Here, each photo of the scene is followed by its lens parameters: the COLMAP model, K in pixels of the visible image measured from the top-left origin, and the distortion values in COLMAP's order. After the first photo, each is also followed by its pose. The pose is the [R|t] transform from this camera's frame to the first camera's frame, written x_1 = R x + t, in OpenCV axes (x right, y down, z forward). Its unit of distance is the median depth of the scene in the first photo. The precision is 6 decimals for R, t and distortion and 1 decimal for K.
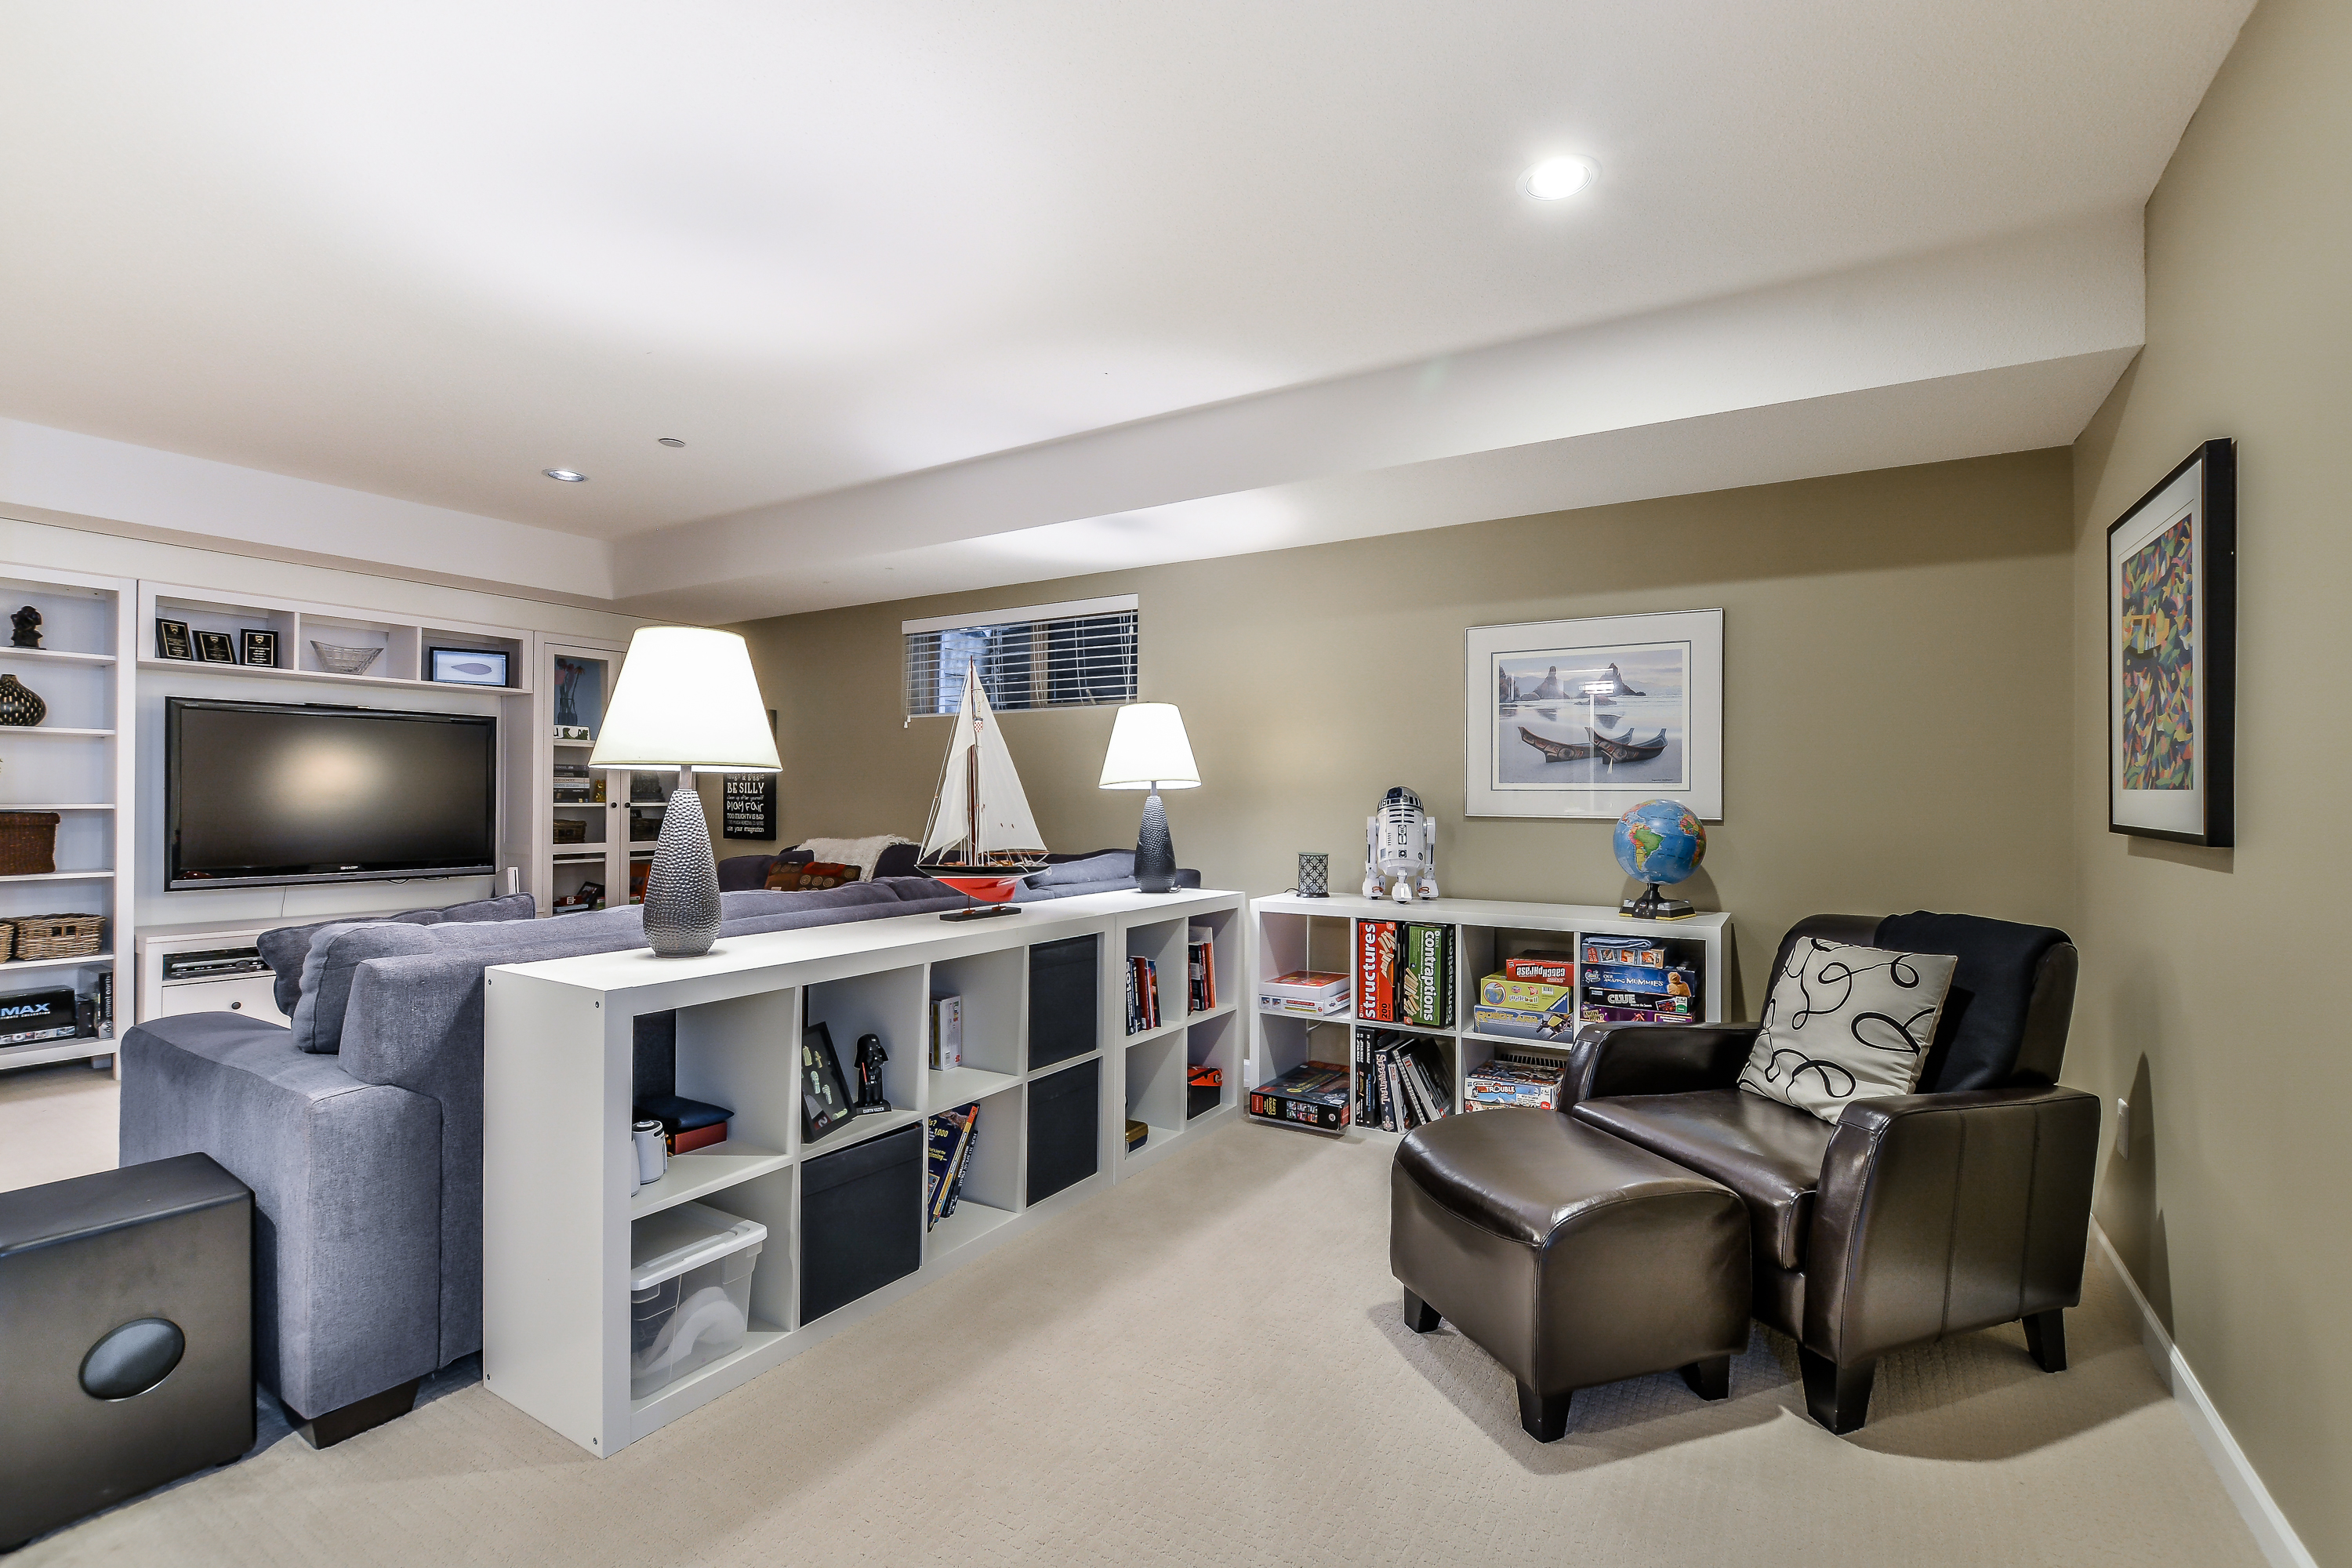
lens RADIAL K [[1047.1, 0, 1190.1], [0, 1047.1, 792.6], [0, 0, 1]] dist [-0.013732, -0.000072]
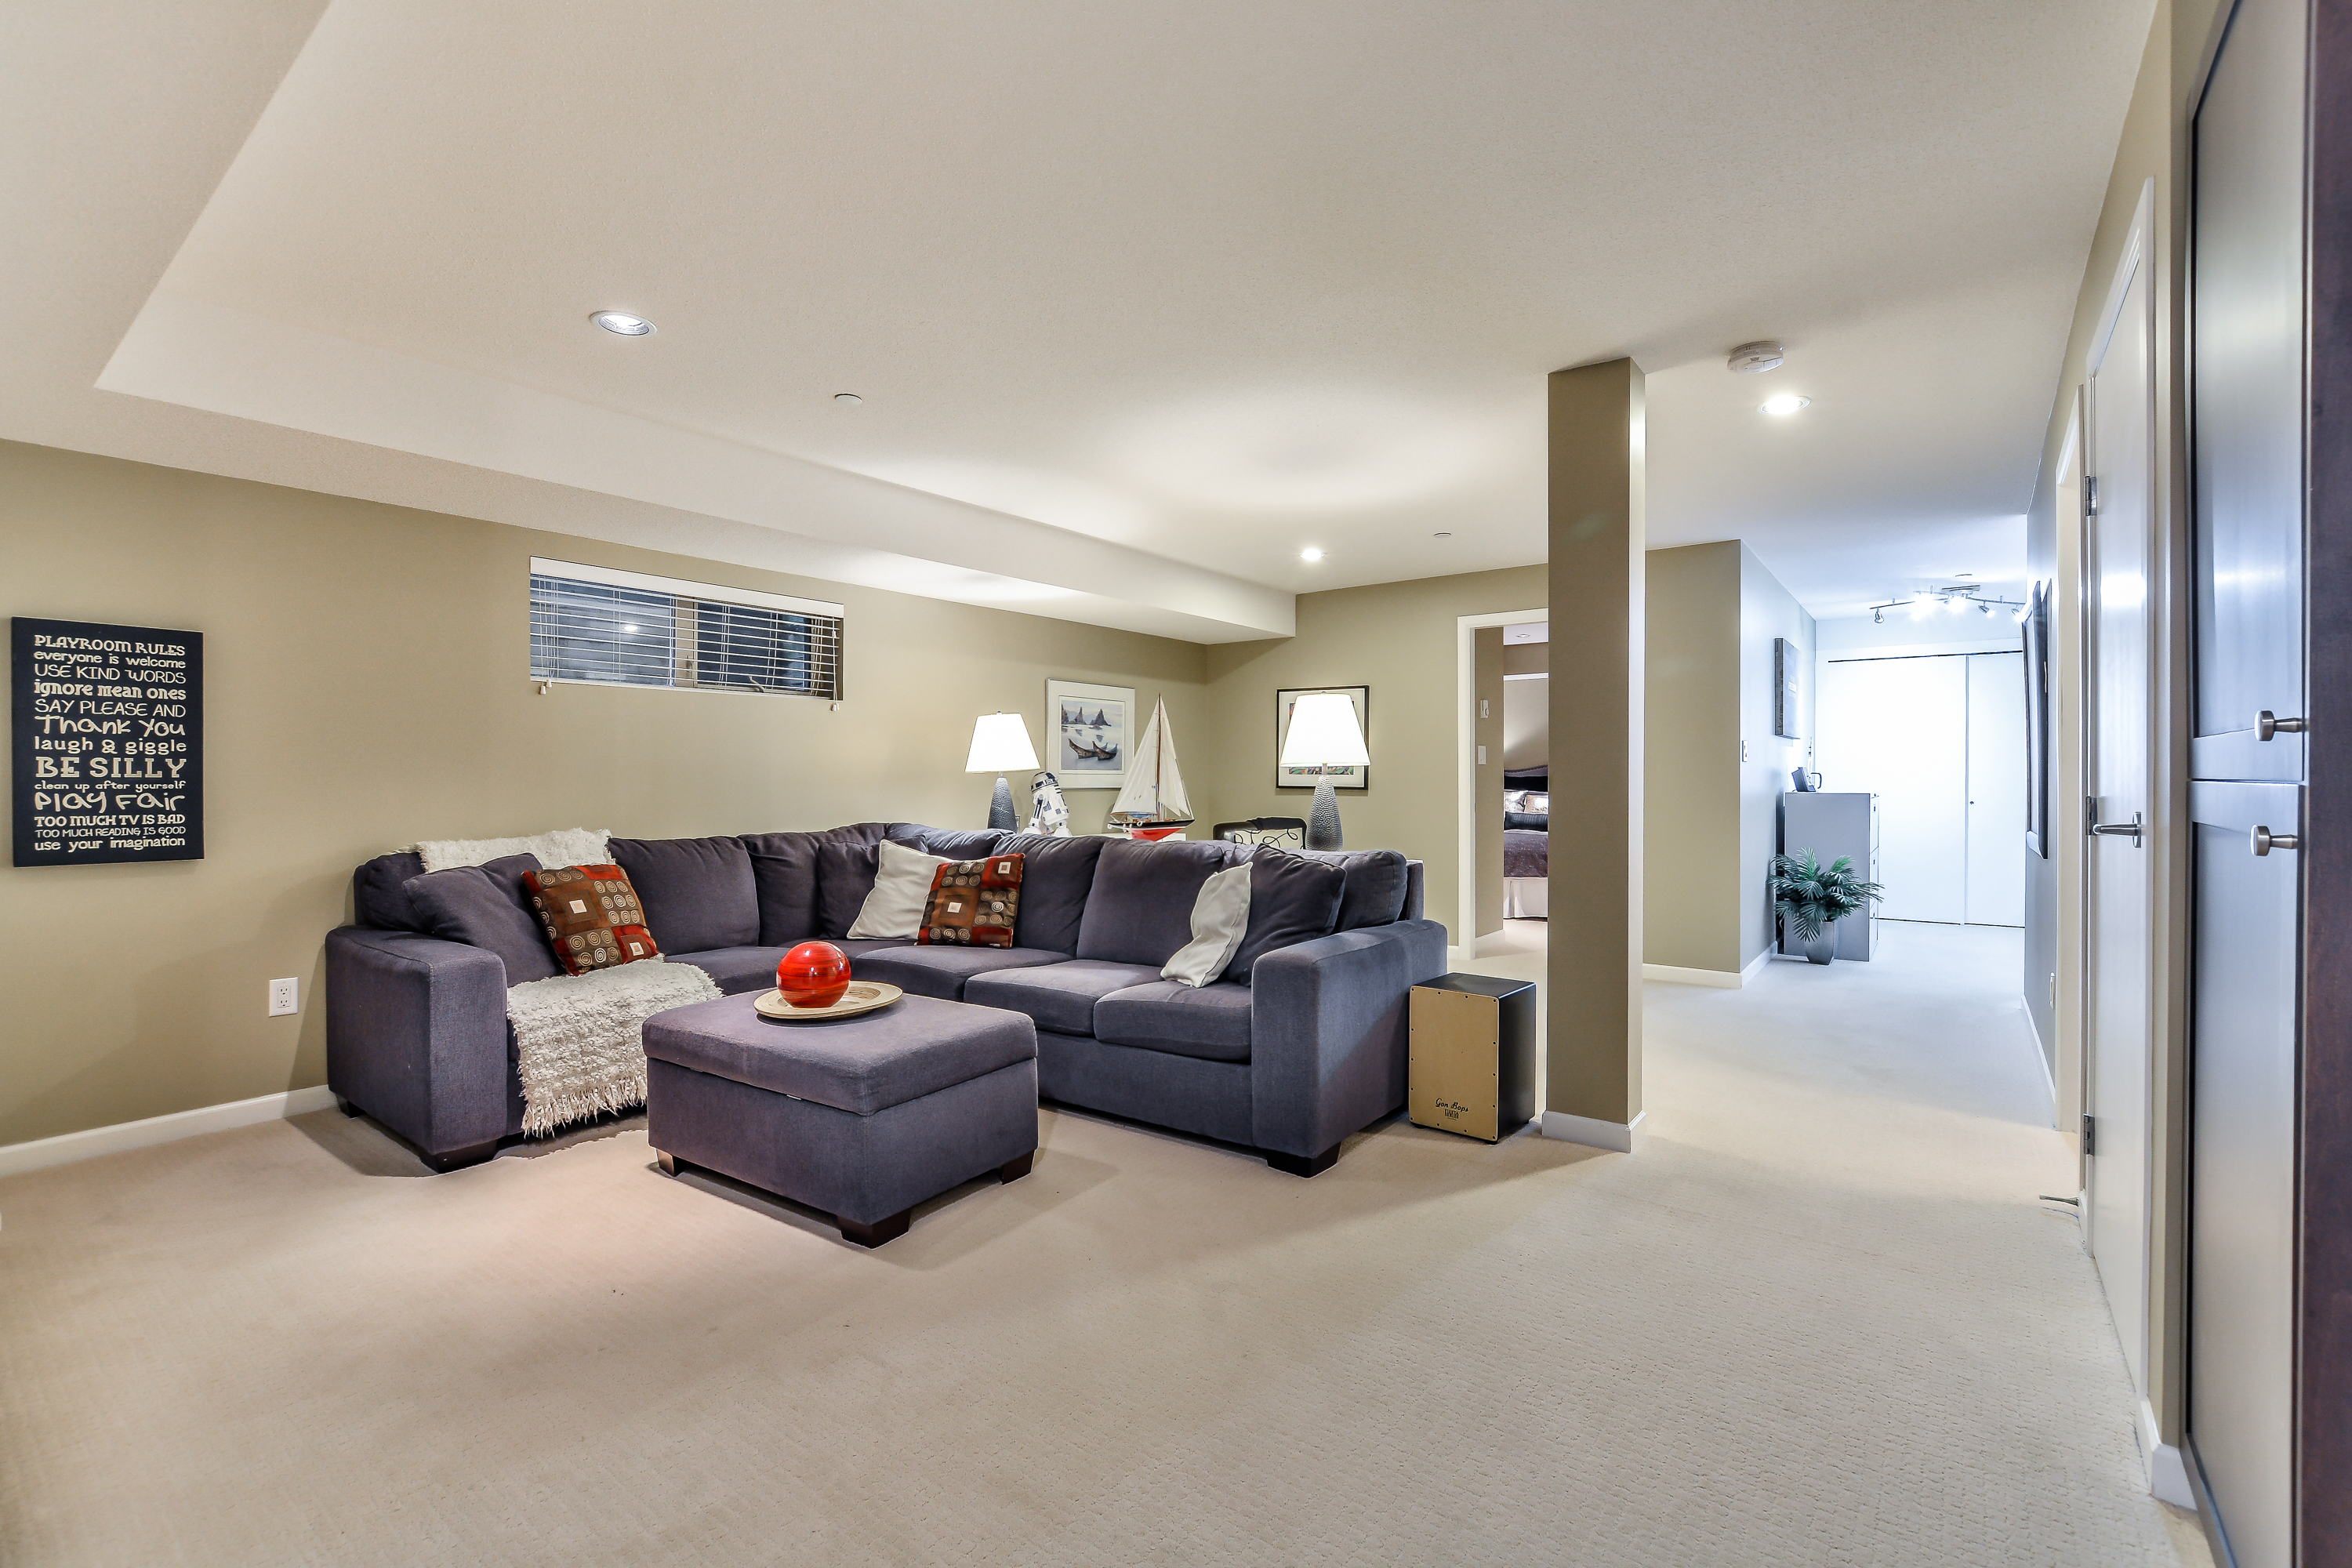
lens RADIAL K [[1047.1, 0, 1190.1], [0, 1047.1, 792.6], [0, 0, 1]] dist [-0.013732, -0.000072]
pose [[0.084499, -0.014514, 0.996318, -1.477416], [0.004281, 0.999890, 0.014203, 0.005358], [-0.996414, 0.003065, 0.084551, 0.649635]]
